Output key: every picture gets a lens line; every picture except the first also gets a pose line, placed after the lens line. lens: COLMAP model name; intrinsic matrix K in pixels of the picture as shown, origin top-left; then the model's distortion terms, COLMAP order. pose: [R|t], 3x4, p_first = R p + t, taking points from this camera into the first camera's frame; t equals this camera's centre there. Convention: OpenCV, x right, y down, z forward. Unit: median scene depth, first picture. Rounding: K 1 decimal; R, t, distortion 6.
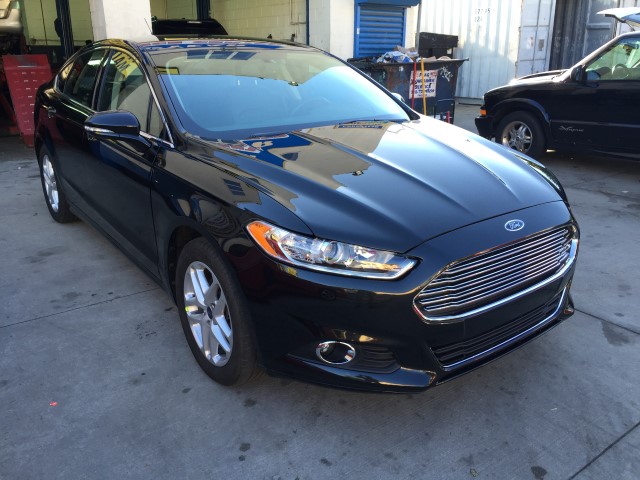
lens RADIAL K [[541.4, 0, 320.0], [0, 541.4, 240.0], [0, 0, 1]] dist [0.083825, -0.129248]
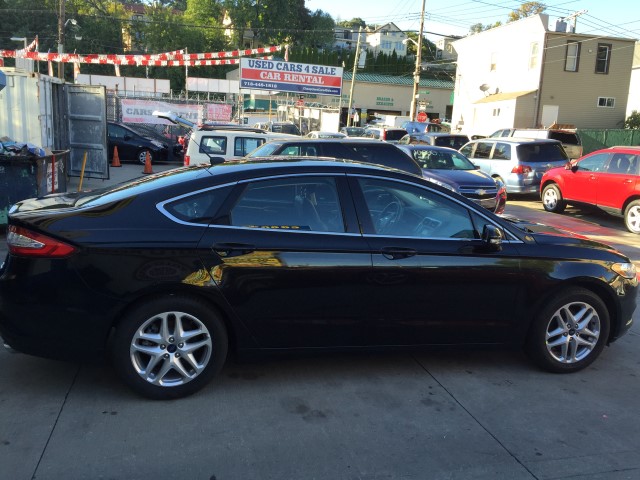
lens RADIAL K [[541.4, 0, 320.0], [0, 541.4, 240.0], [0, 0, 1]] dist [0.083825, -0.129248]
pose [[0.379646, -0.154184, 0.912193, -1.464930], [0.265998, 0.962571, 0.051993, -0.315875], [-0.886067, 0.222902, 0.406449, 0.691173]]
